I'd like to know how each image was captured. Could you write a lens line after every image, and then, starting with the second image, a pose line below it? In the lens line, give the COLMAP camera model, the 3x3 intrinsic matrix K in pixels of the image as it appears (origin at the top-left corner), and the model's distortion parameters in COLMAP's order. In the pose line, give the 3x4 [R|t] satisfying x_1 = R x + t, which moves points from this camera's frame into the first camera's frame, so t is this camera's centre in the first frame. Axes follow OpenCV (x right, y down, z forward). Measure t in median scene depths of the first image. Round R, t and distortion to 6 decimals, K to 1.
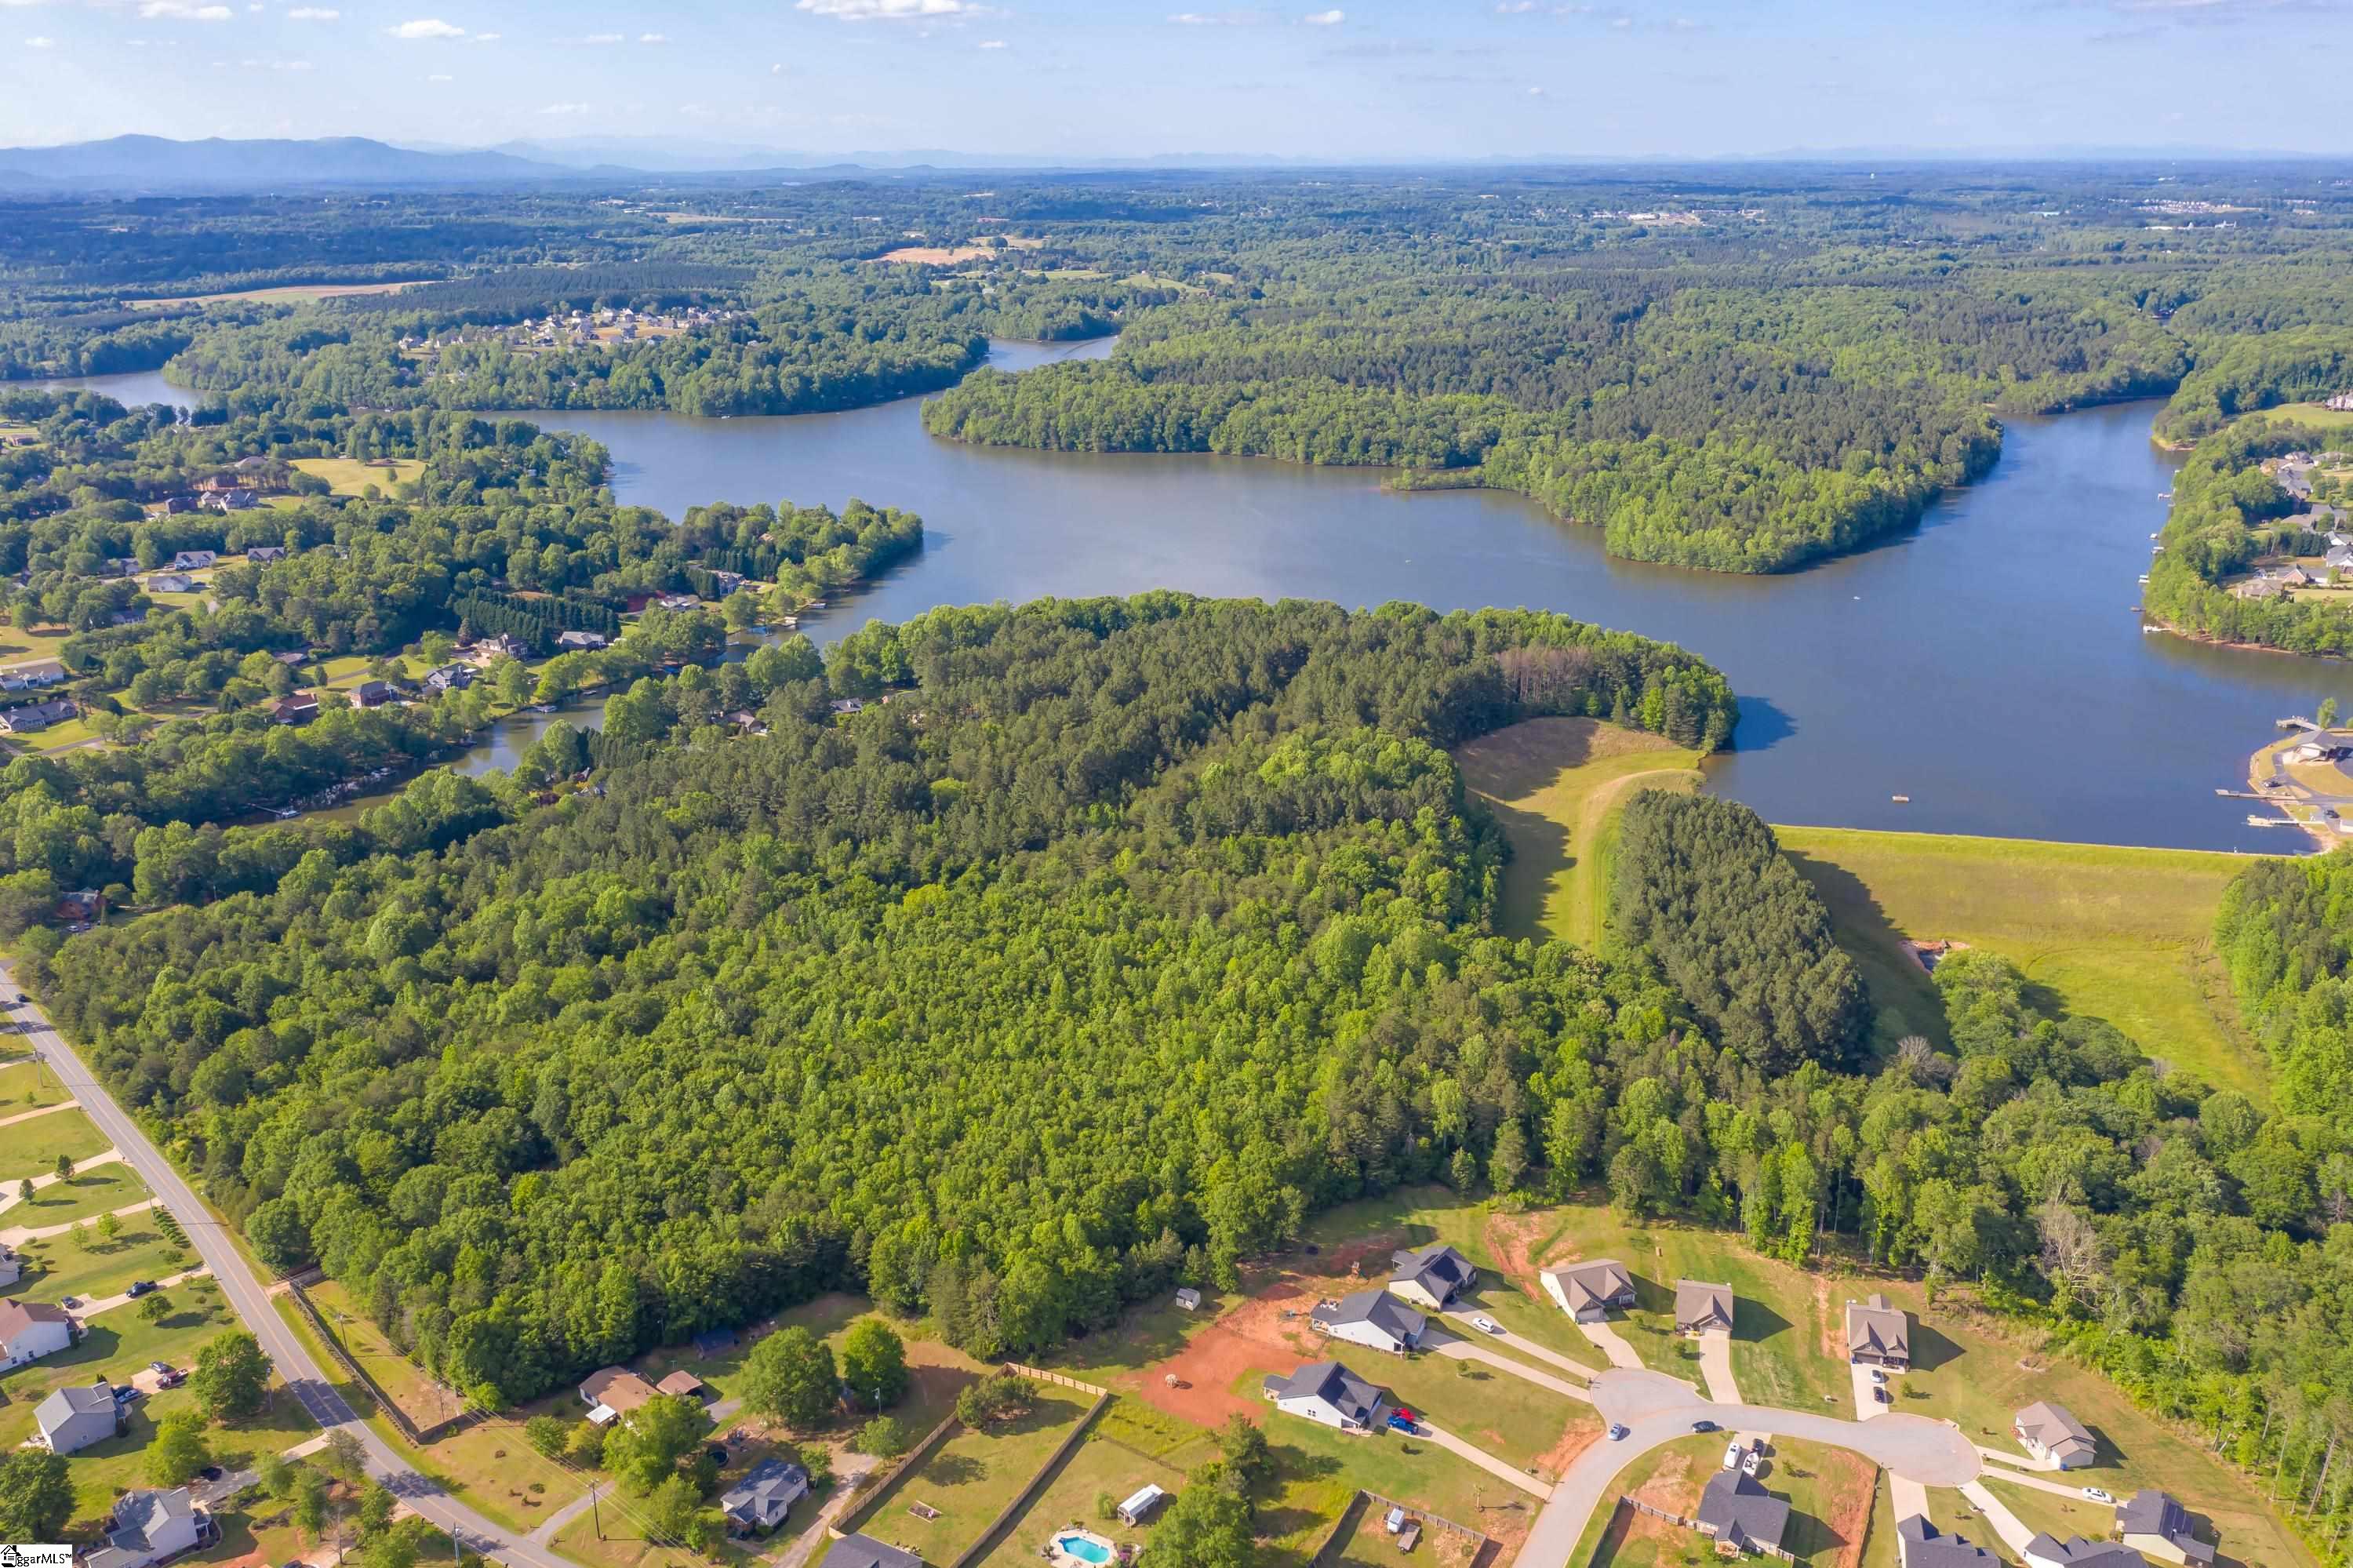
lens RADIAL K [[1862.1, 0, 1179.6], [0, 1862.1, 789.2], [0, 0, 1]] dist [-0.007835, 0.007321]
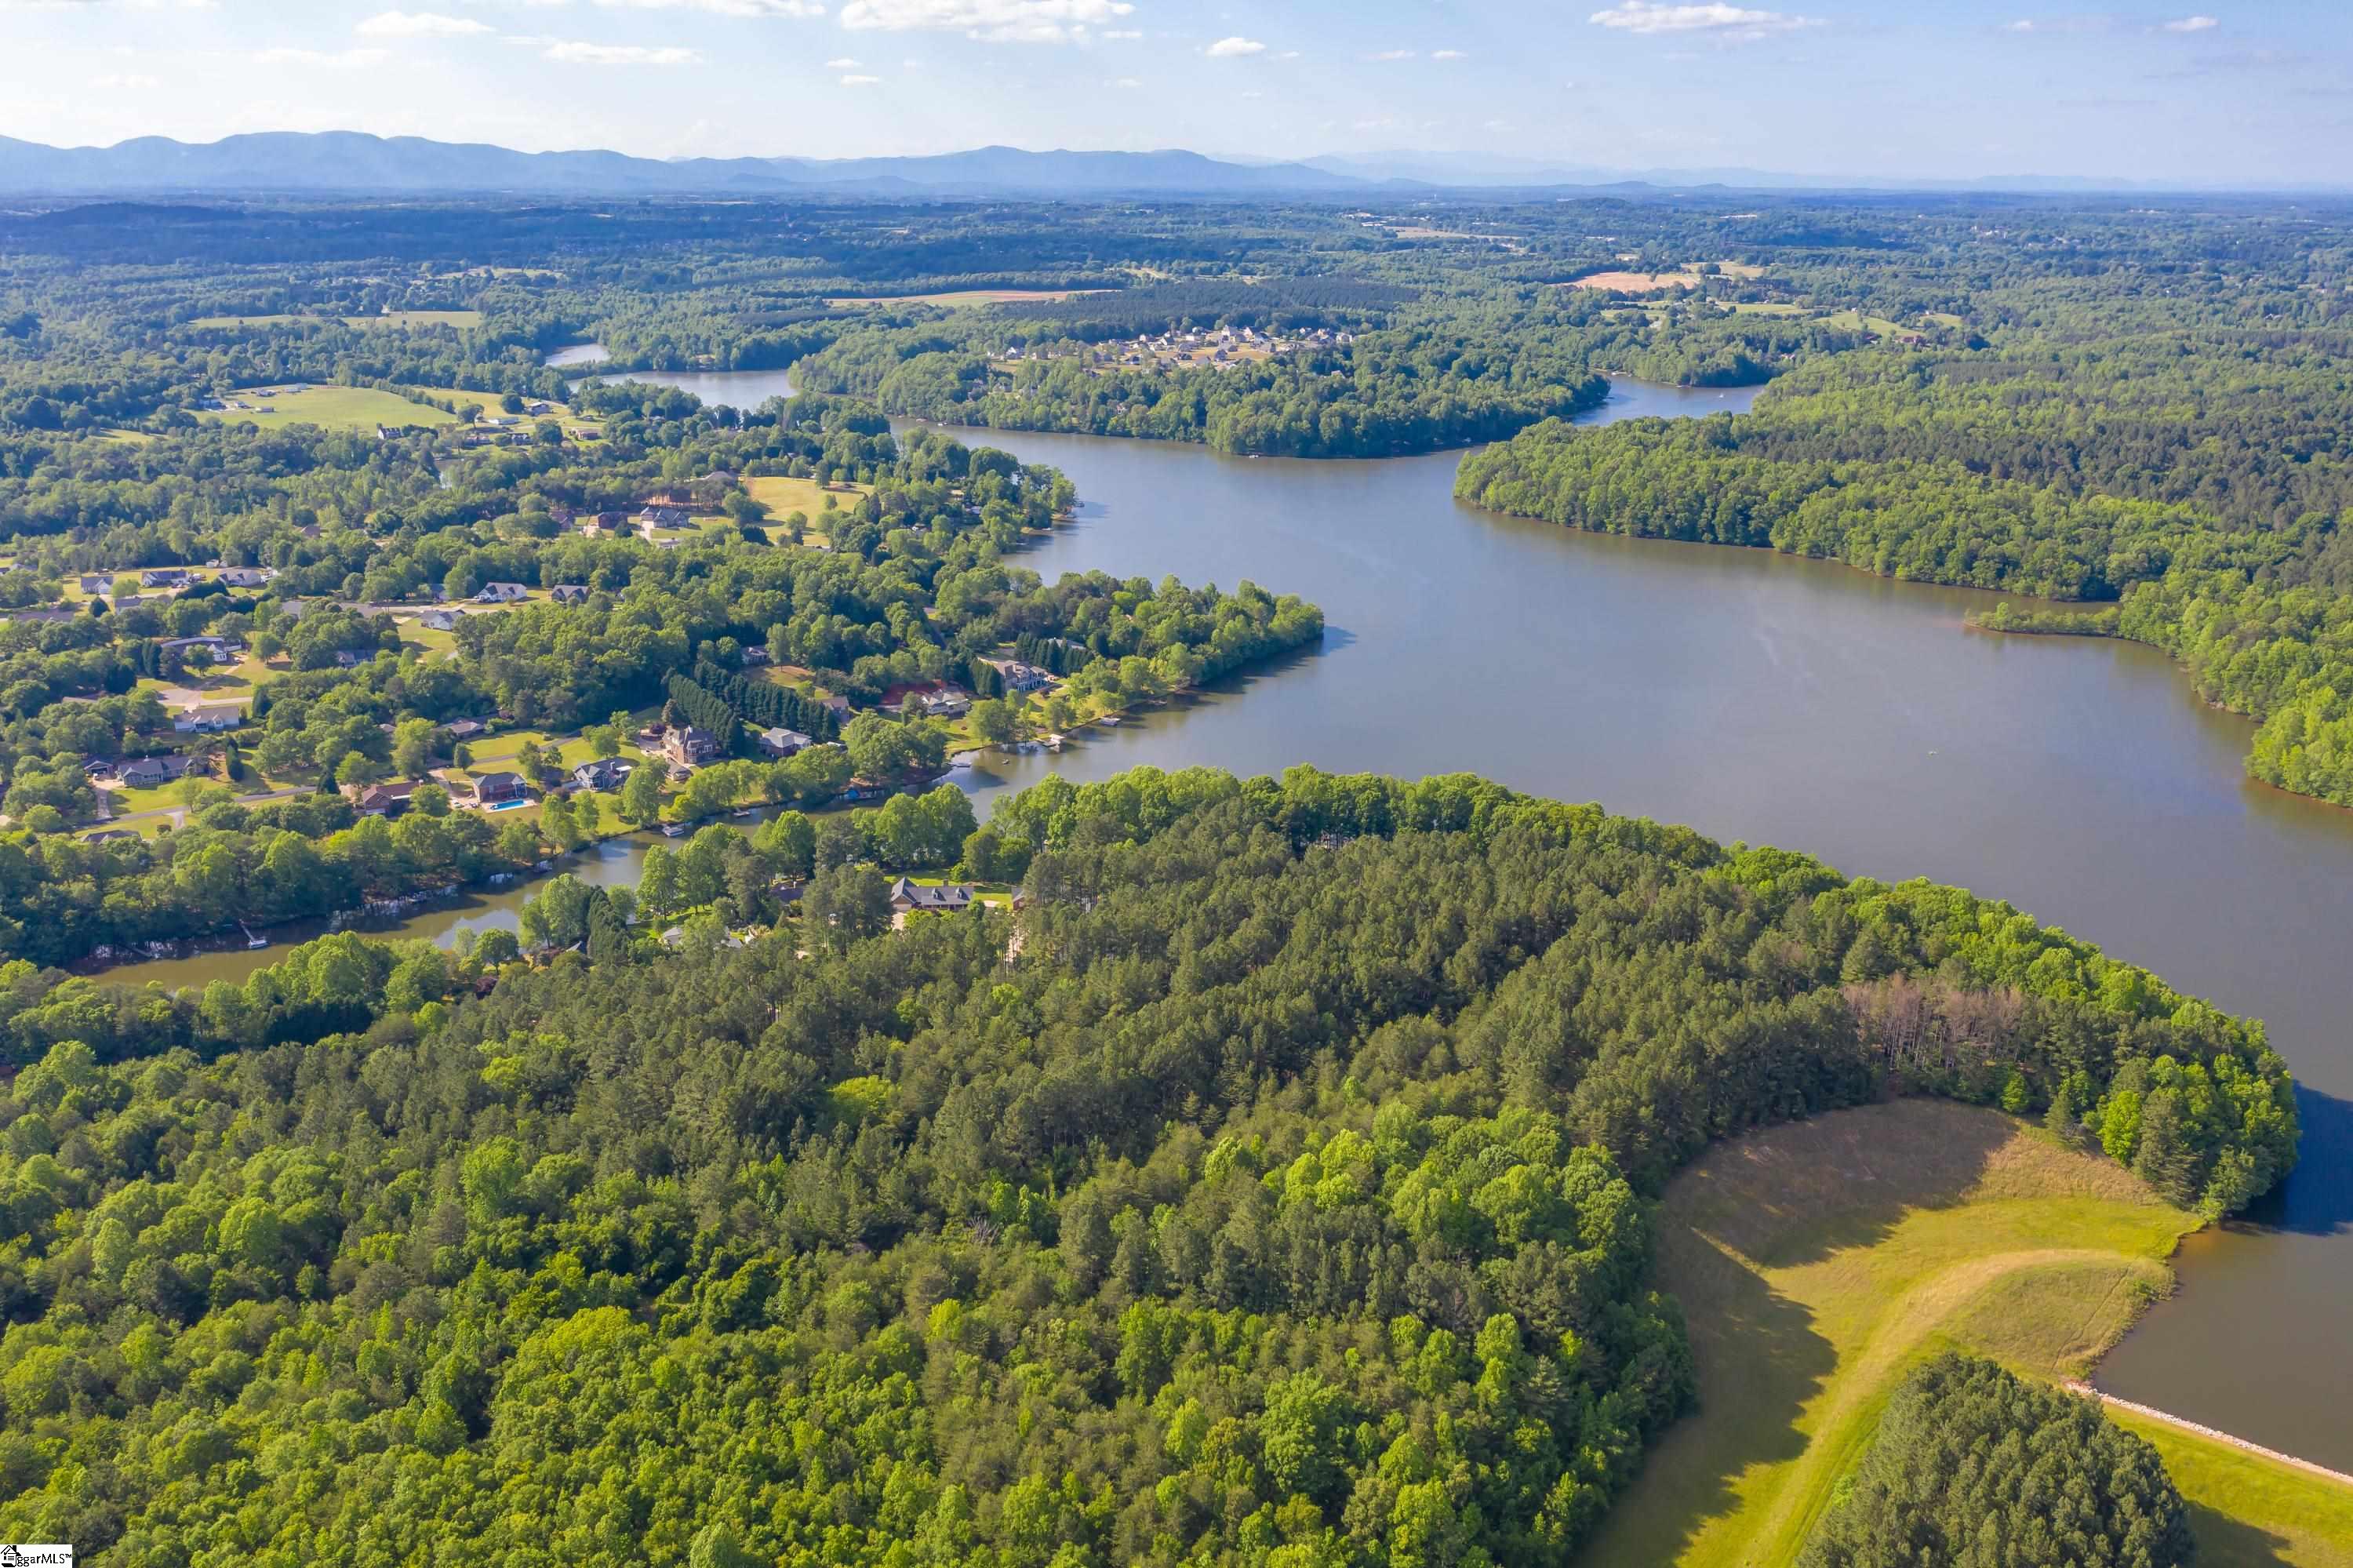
lens RADIAL K [[1862.8, 0, 1167.4], [0, 1862.8, 782.8], [0, 0, 1]] dist [-0.001902, -0.005878]
pose [[0.918079, 0.135117, -0.372657, 0.110082], [-0.139304, 0.990124, 0.015806, -0.070785], [0.371113, 0.037401, 0.927834, 0.203621]]
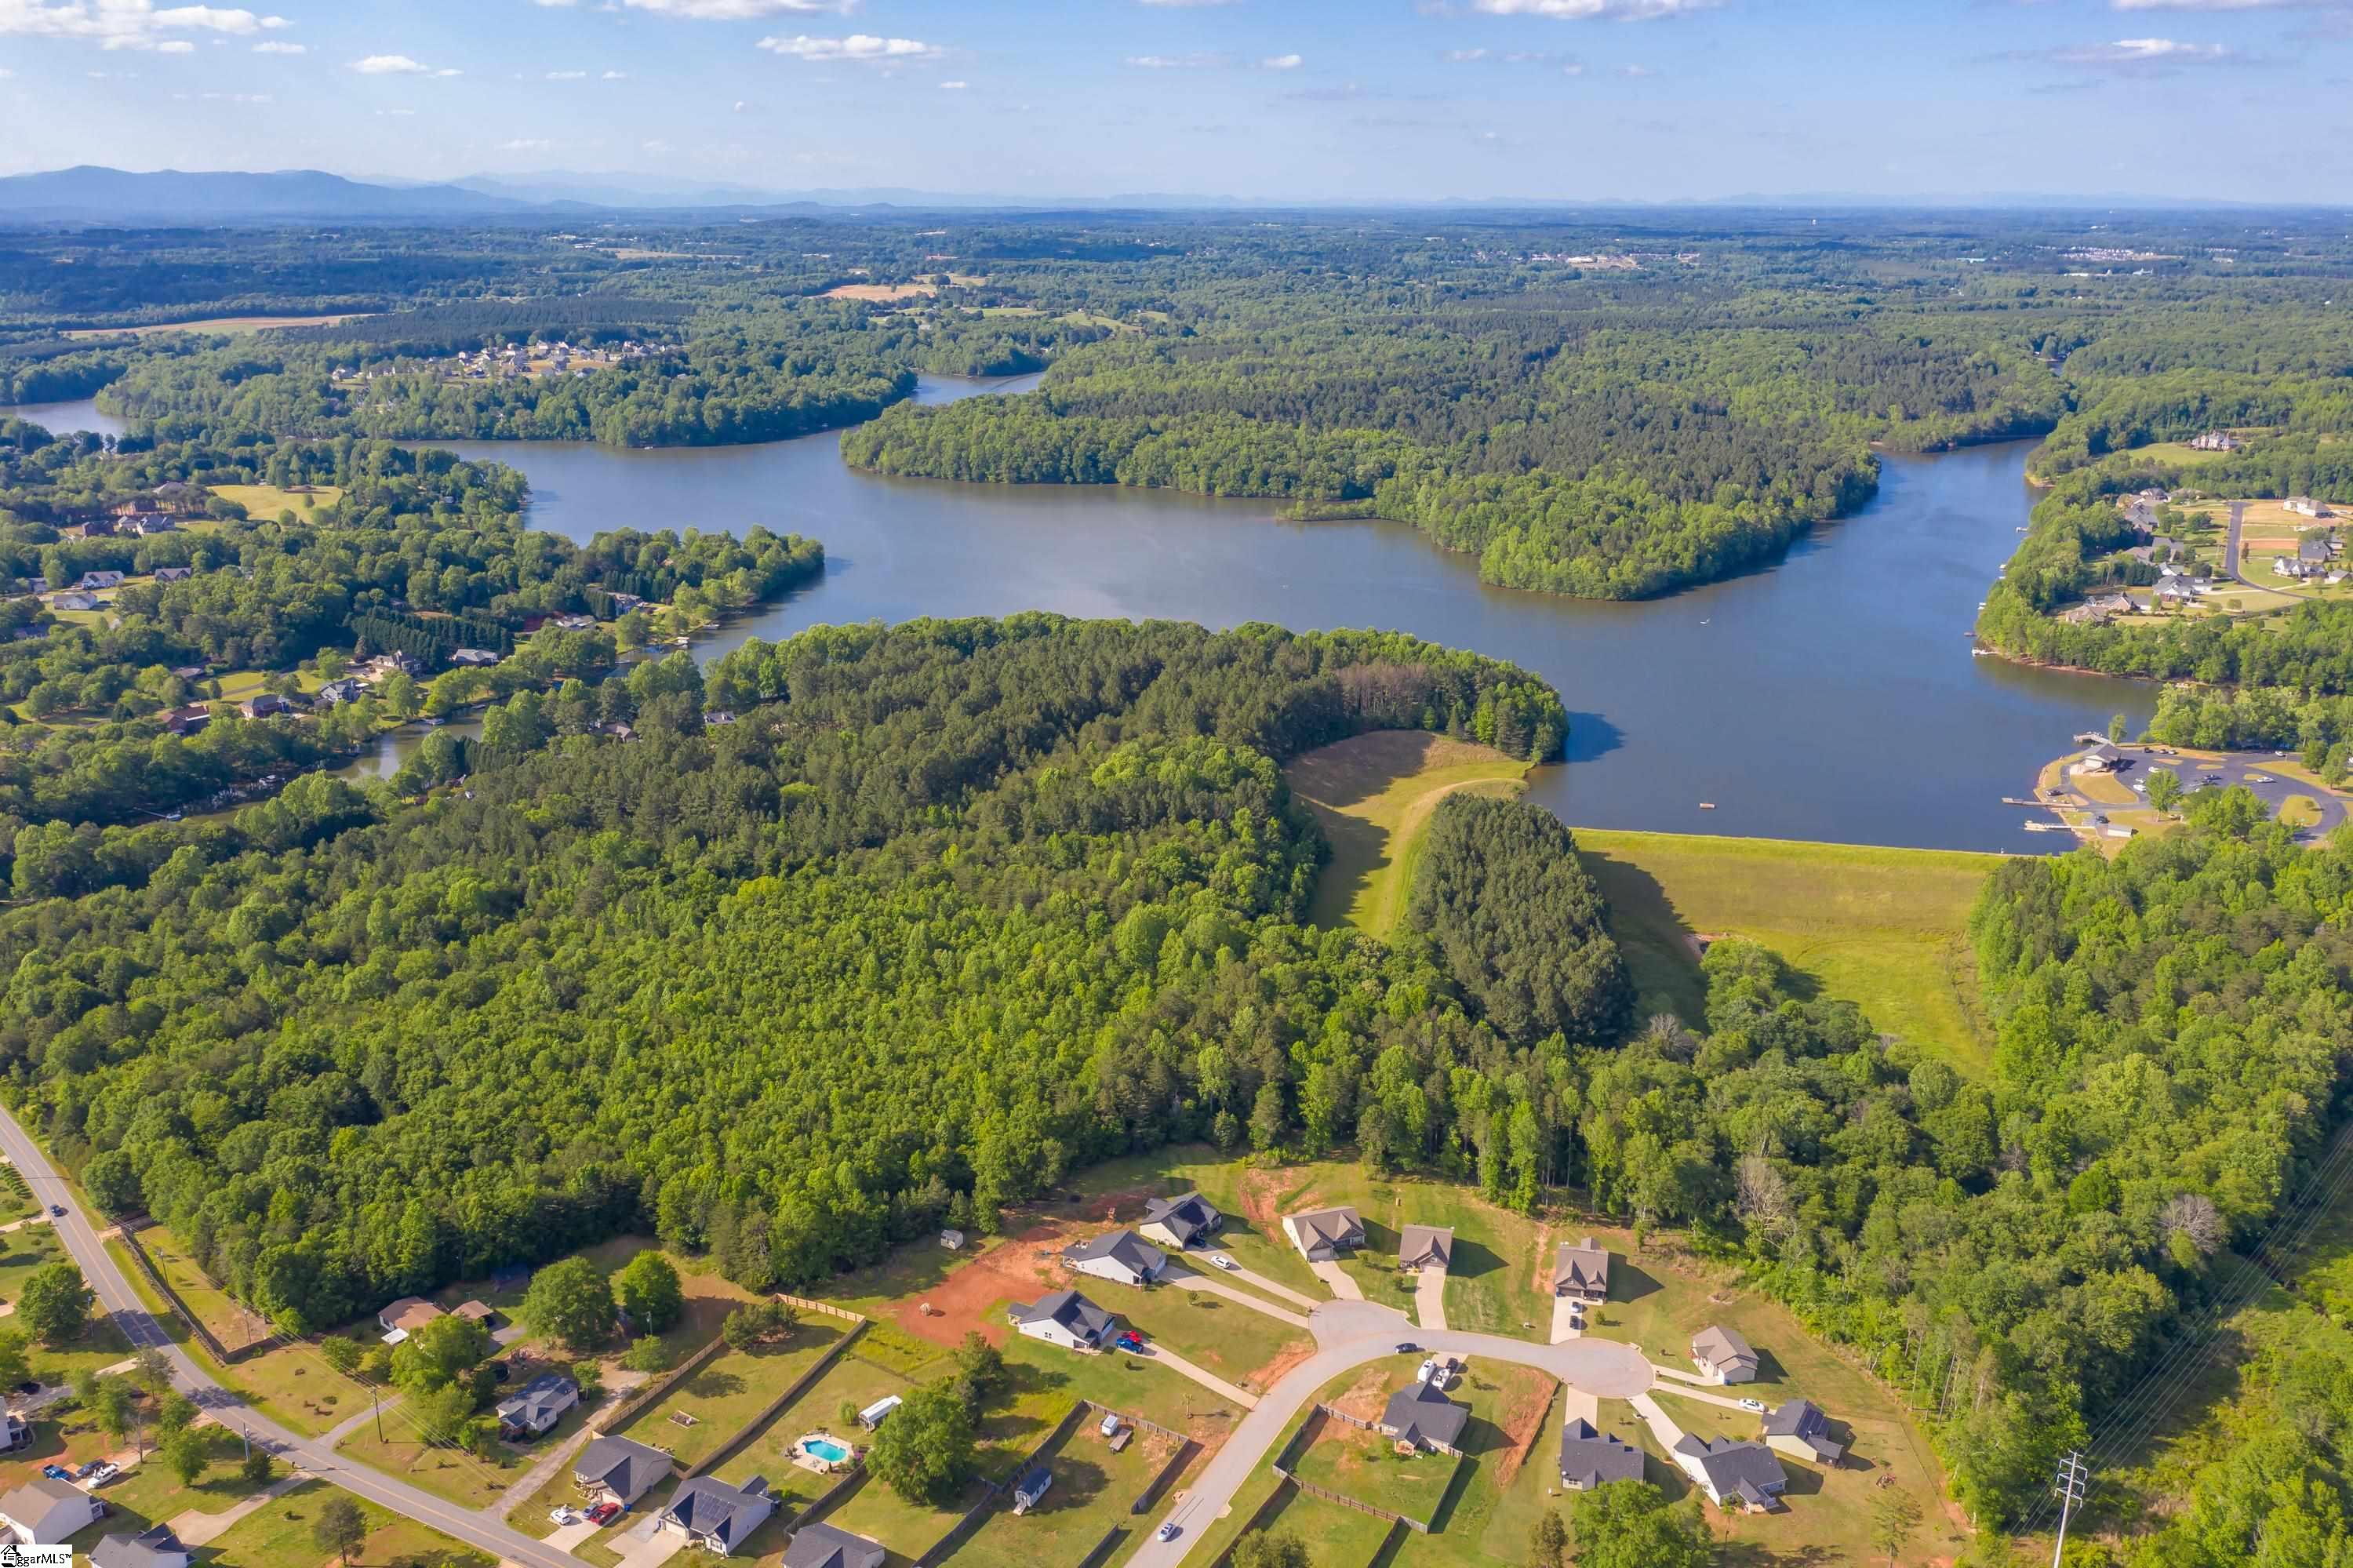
lens RADIAL K [[1862.4, 0, 1176.5], [0, 1862.4, 784.0], [0, 0, 1]] dist [-0.006940, 0.006211]
pose [[0.999783, 0.002043, 0.020738, 0.034619], [-0.001581, 0.999750, -0.022298, 0.009354], [-0.020779, 0.022260, 0.999536, -0.030967]]
